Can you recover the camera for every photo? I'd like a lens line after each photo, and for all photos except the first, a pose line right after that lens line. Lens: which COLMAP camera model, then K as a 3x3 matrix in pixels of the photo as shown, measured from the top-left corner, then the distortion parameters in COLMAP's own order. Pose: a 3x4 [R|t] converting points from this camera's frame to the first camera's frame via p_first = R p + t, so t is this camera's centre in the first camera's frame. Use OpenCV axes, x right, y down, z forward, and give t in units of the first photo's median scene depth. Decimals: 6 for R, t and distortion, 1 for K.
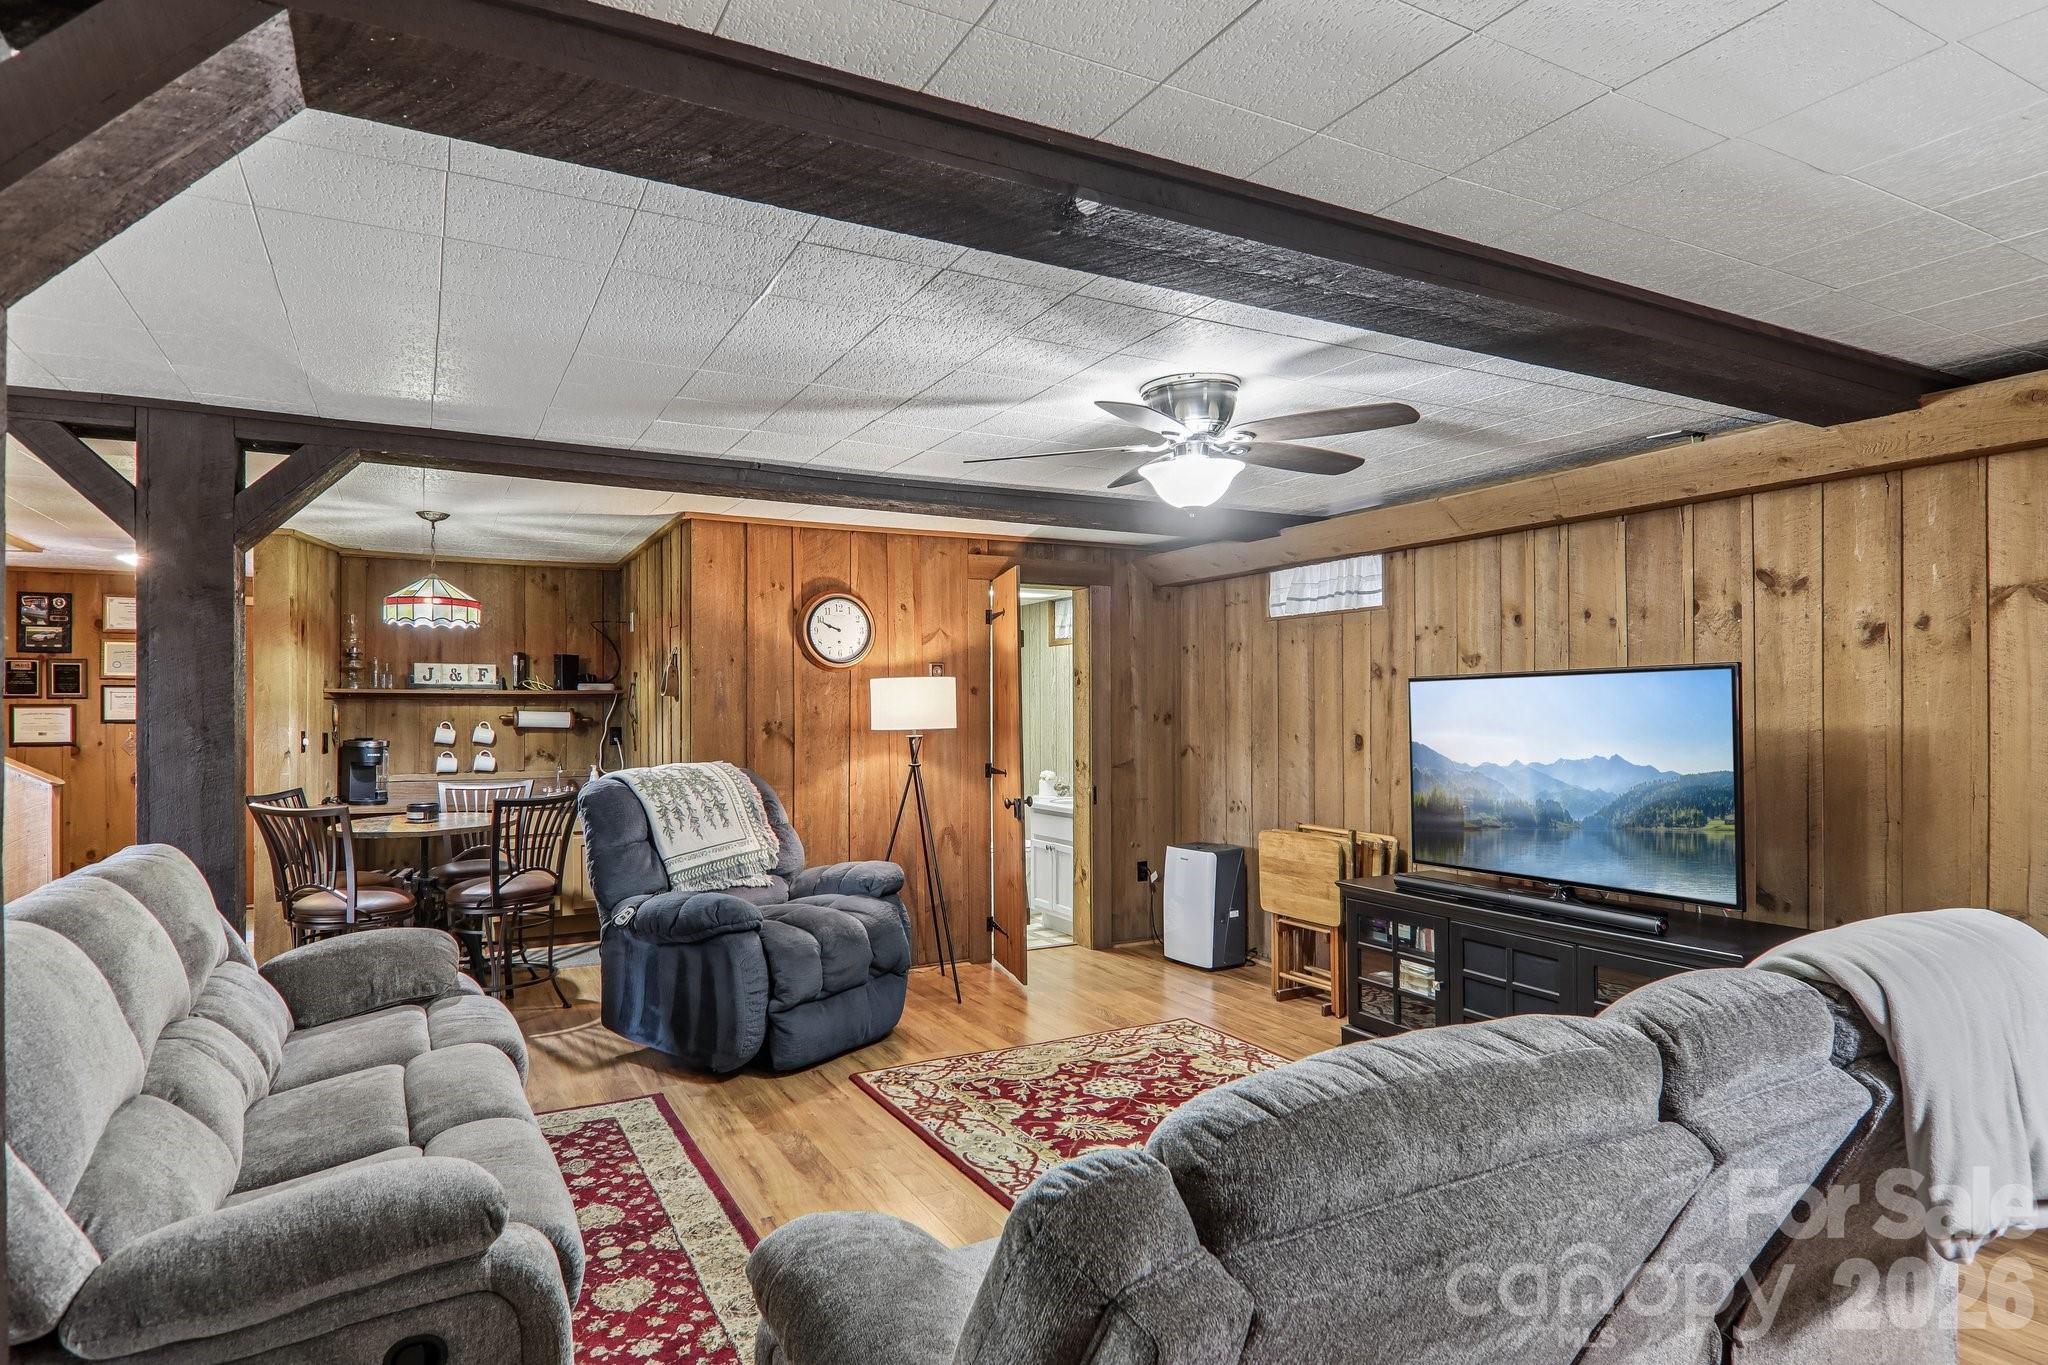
lens RADIAL K [[1141.8, 0, 1025.8], [0, 1141.8, 700.7], [0, 0, 1]] dist [0.016985, -0.018077]
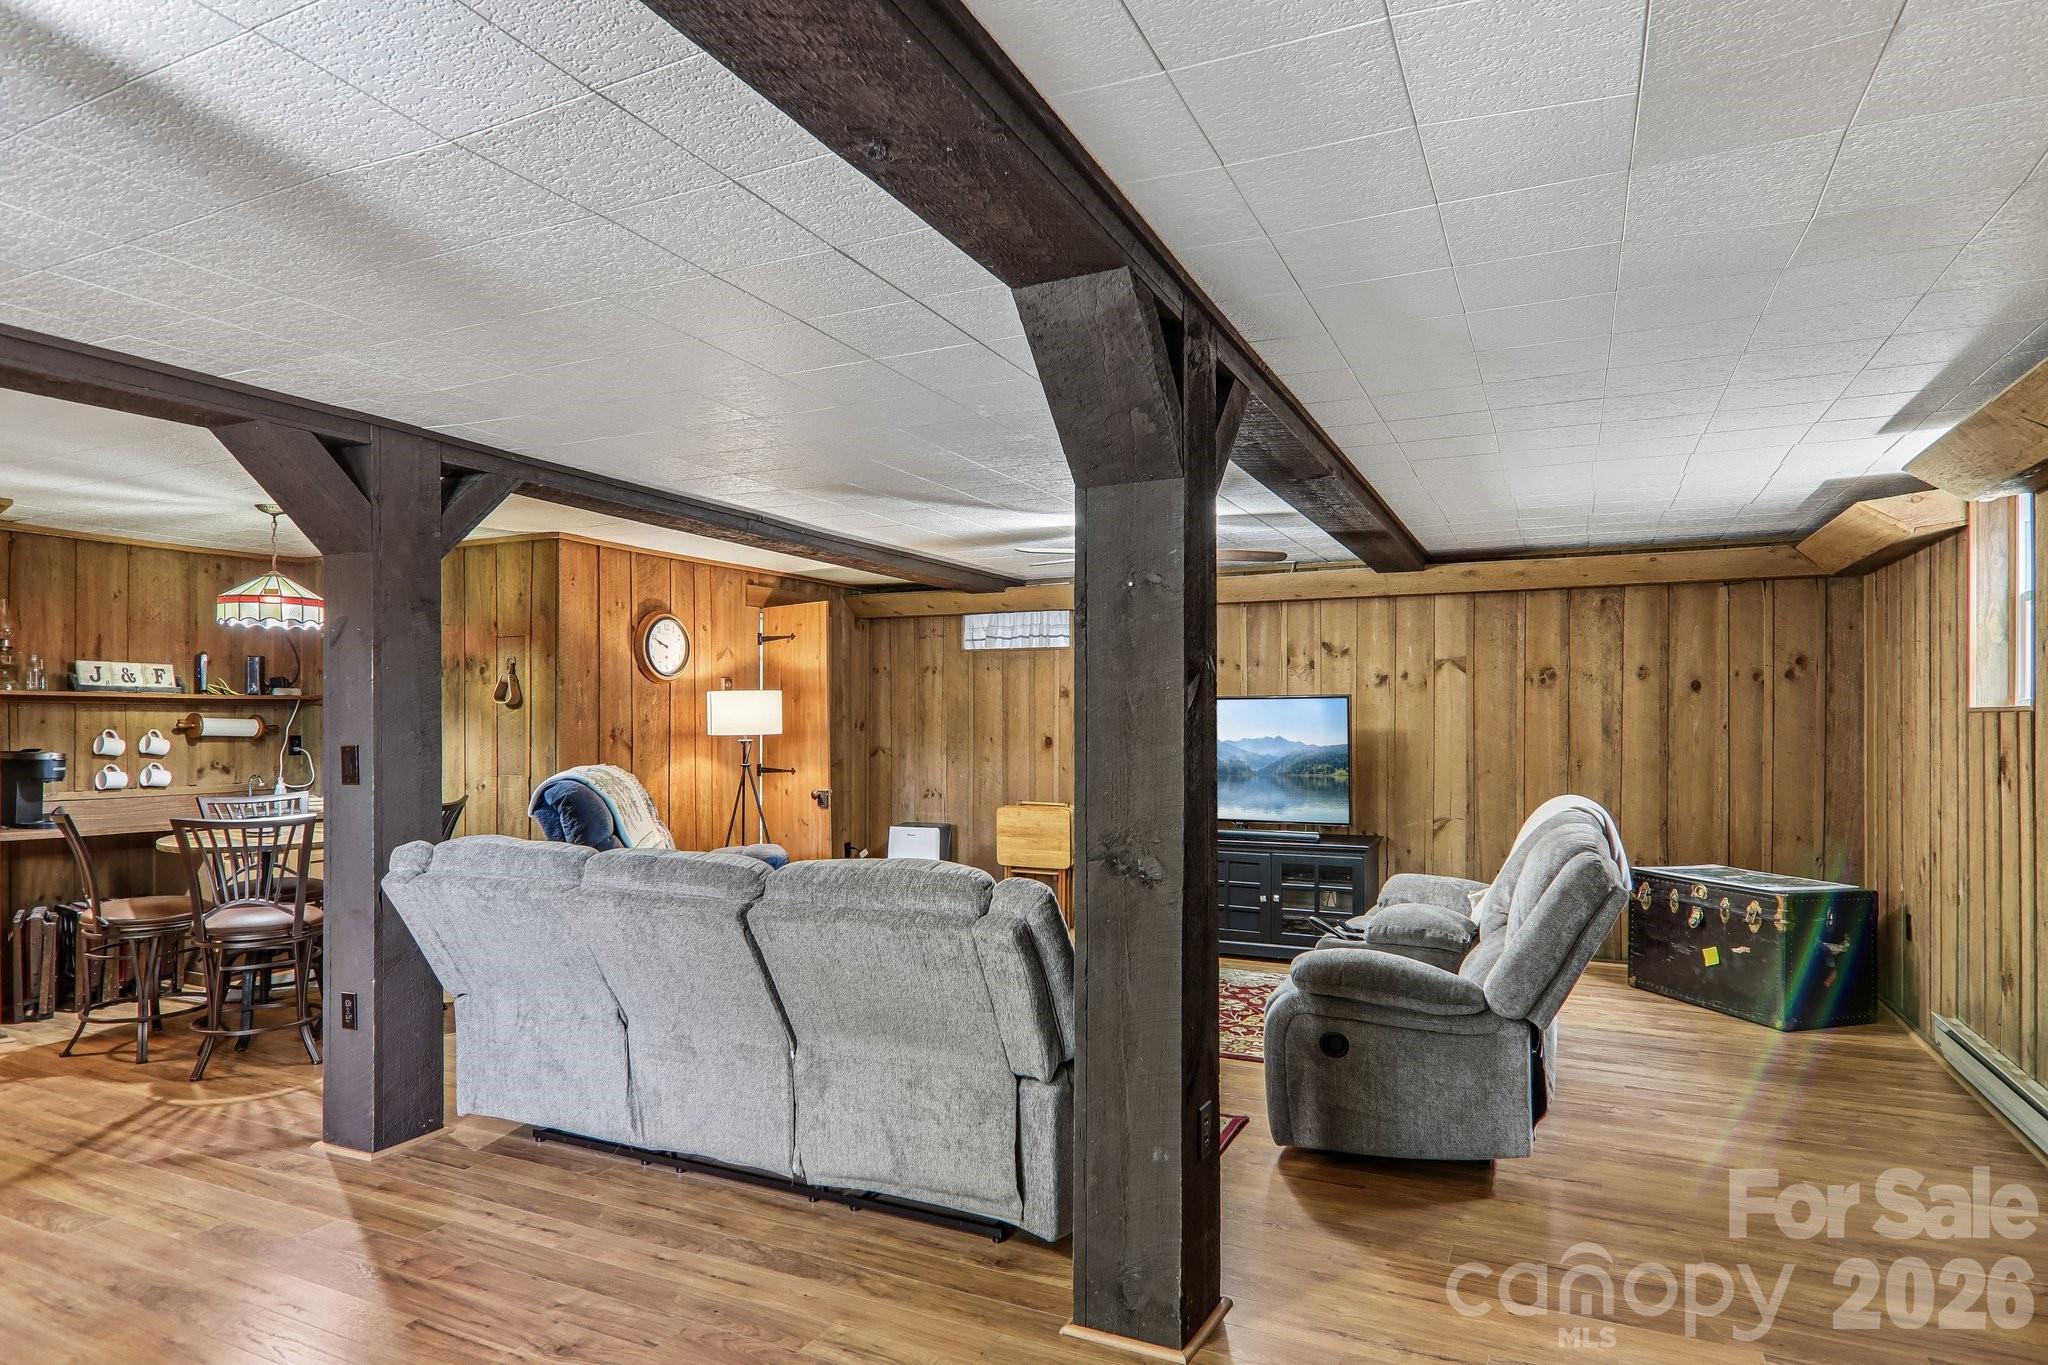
lens RADIAL K [[1141.8, 0, 1032.7], [0, 1141.8, 714.6], [0, 0, 1]] dist [0.016985, -0.018077]
pose [[0.801729, 0.005510, 0.597663, -0.563460], [-0.007645, 0.999970, 0.001035, 0.001053], [-0.597639, -0.005399, 0.801747, -0.120900]]
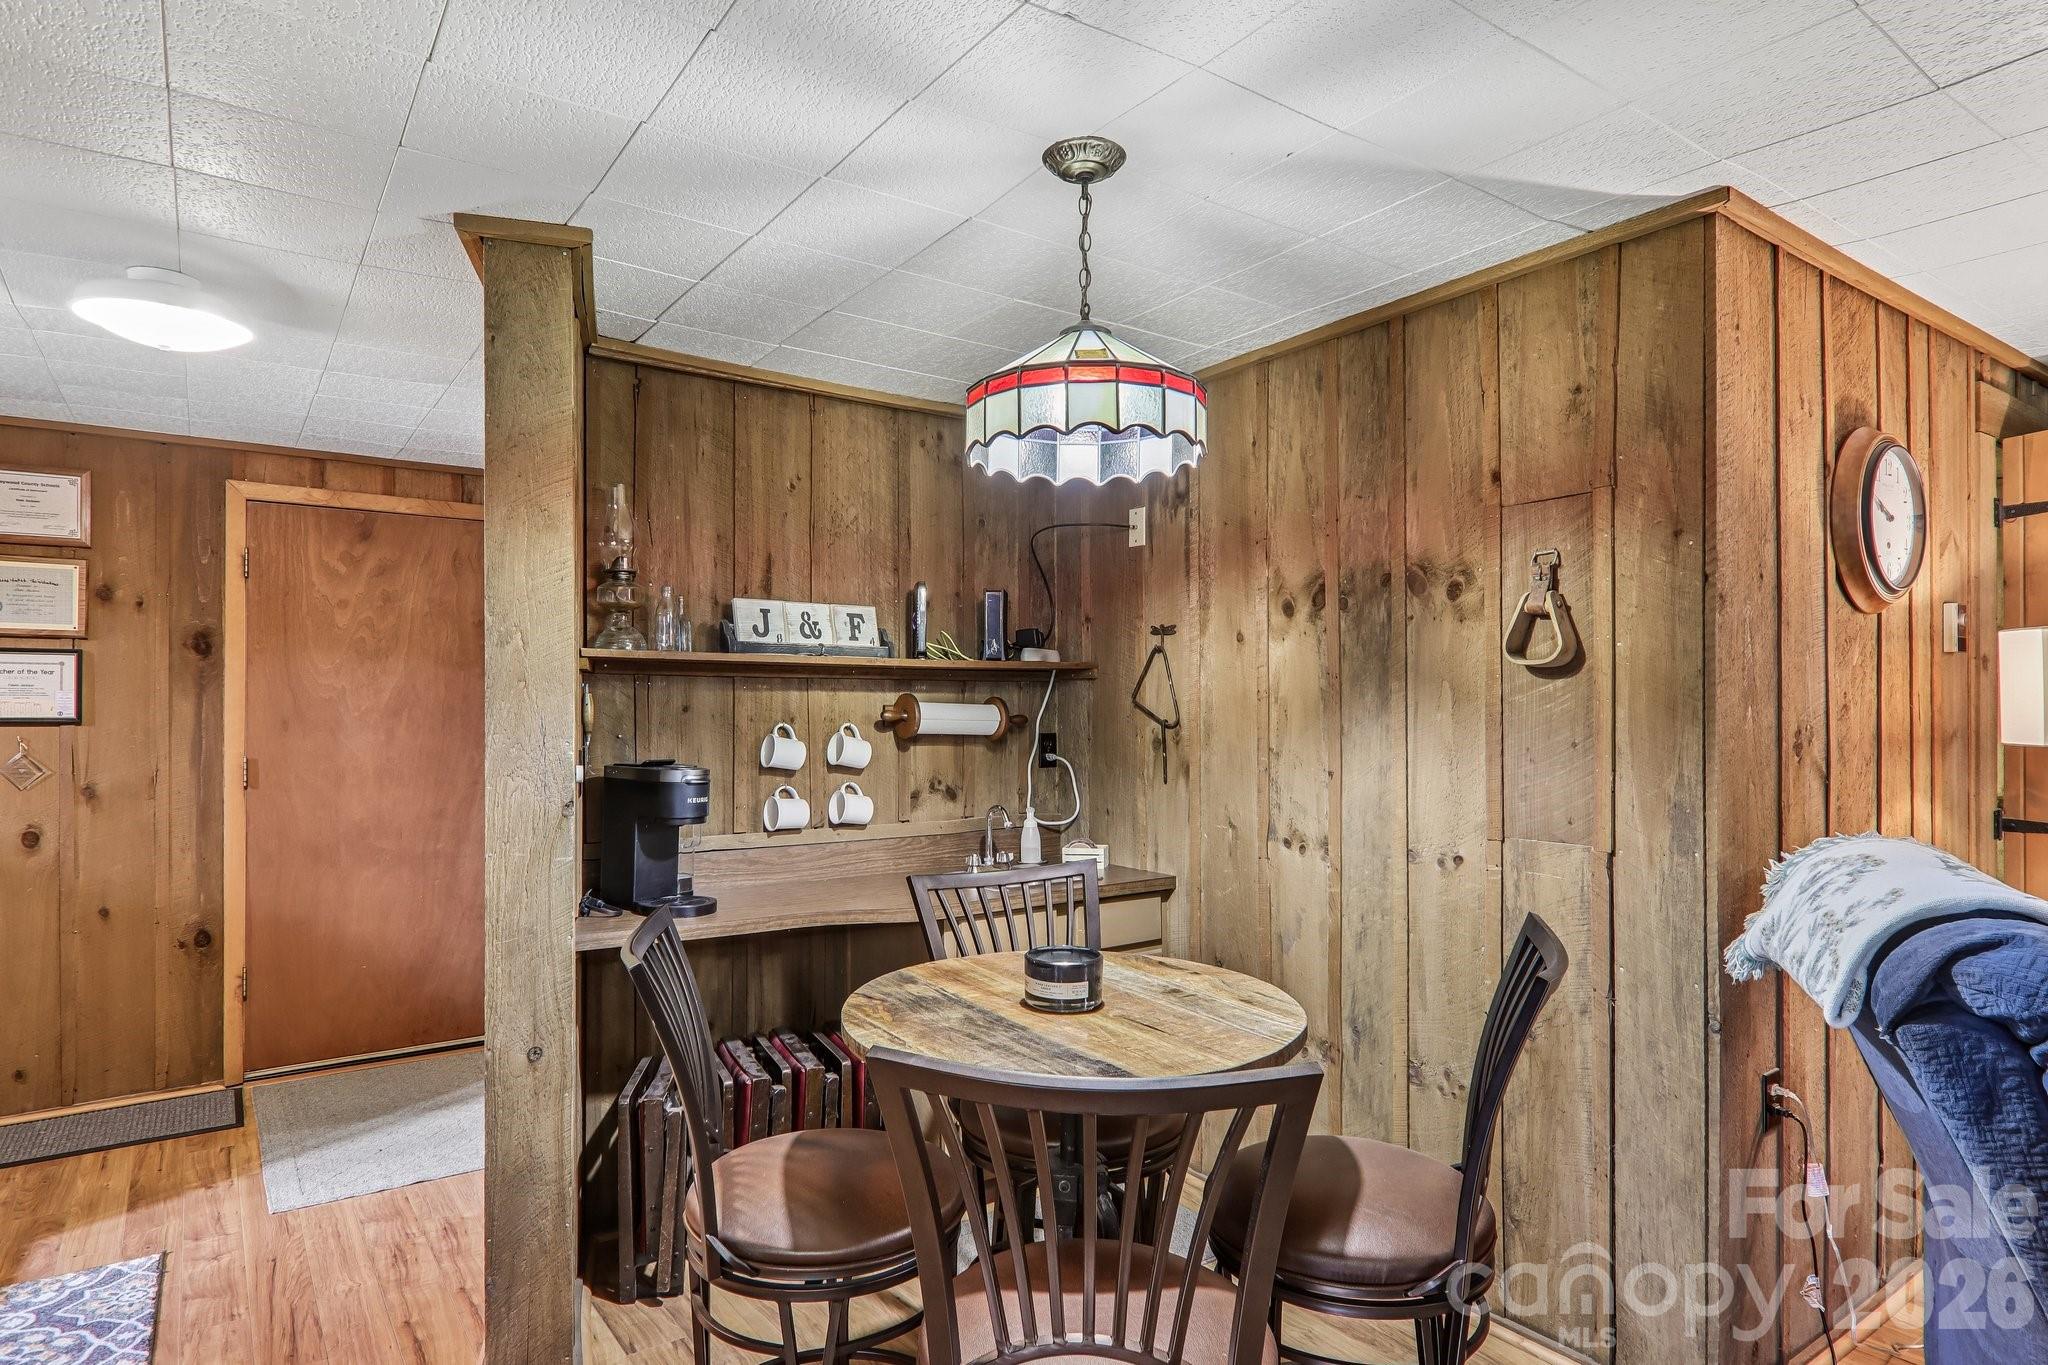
lens RADIAL K [[1141.8, 0, 1027.6], [0, 1141.8, 696.4], [0, 0, 1]] dist [0.016985, -0.018077]
pose [[0.991752, 0.003641, 0.128117, -0.565239], [-0.003569, 0.999993, -0.000787, 0.008603], [-0.128119, 0.000324, 0.991759, 0.622246]]
